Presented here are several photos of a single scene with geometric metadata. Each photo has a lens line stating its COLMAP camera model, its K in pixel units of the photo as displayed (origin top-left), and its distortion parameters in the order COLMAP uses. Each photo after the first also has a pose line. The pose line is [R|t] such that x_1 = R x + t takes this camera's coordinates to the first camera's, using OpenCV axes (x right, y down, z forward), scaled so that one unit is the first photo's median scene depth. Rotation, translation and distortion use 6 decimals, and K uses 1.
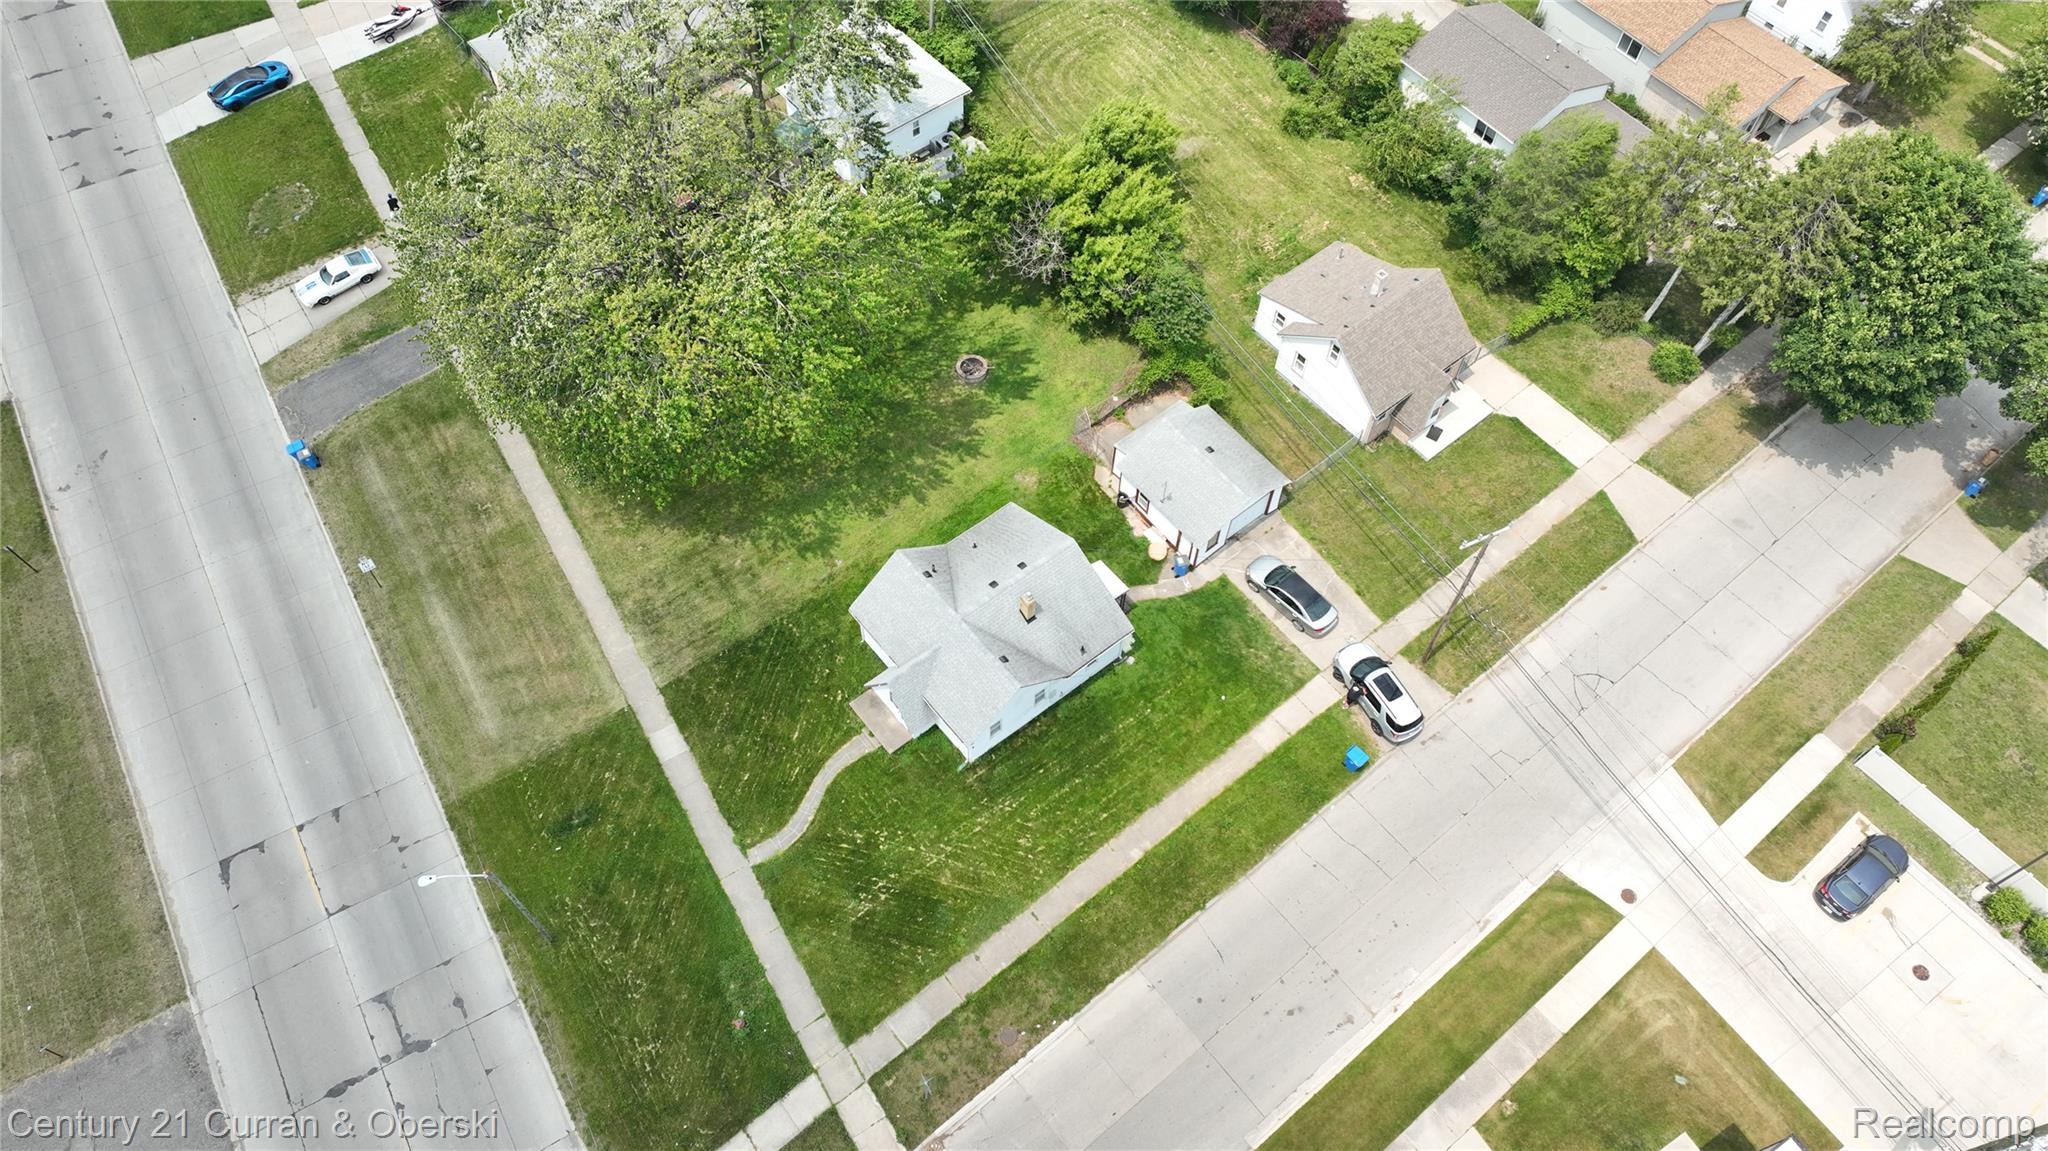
lens RADIAL K [[1430.2, 0, 1024.0], [0, 1430.2, 575.5], [0, 0, 1]] dist [0.003063, 0.011762]
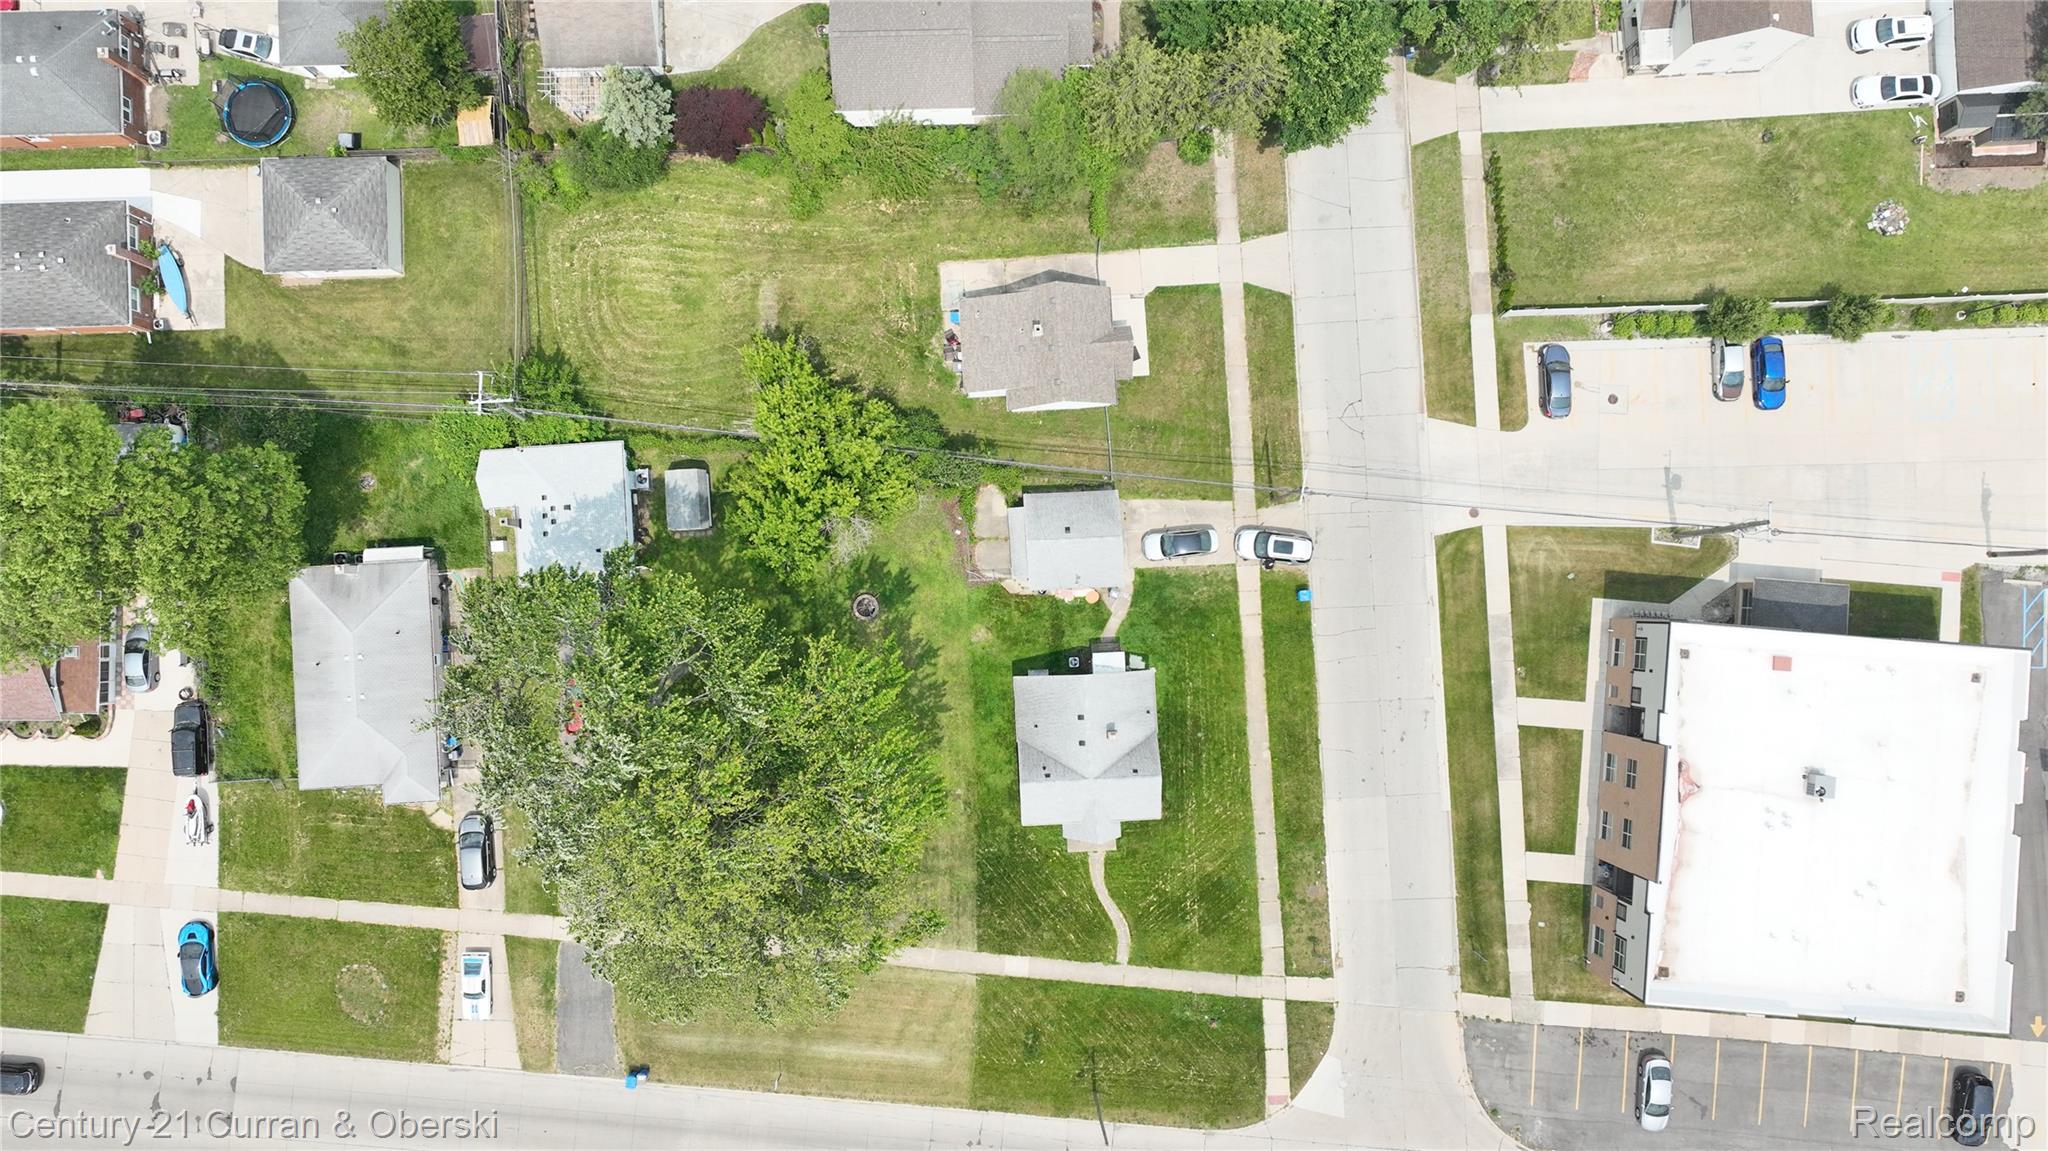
lens RADIAL K [[1430.2, 0, 1024.0], [0, 1430.2, 575.5], [0, 0, 1]] dist [0.003063, 0.011762]
pose [[0.586219, -0.810153, -0.000176, 0.077621], [0.690115, 0.499247, 0.523921, -0.833168], [-0.424368, -0.307254, 0.851767, -0.122684]]
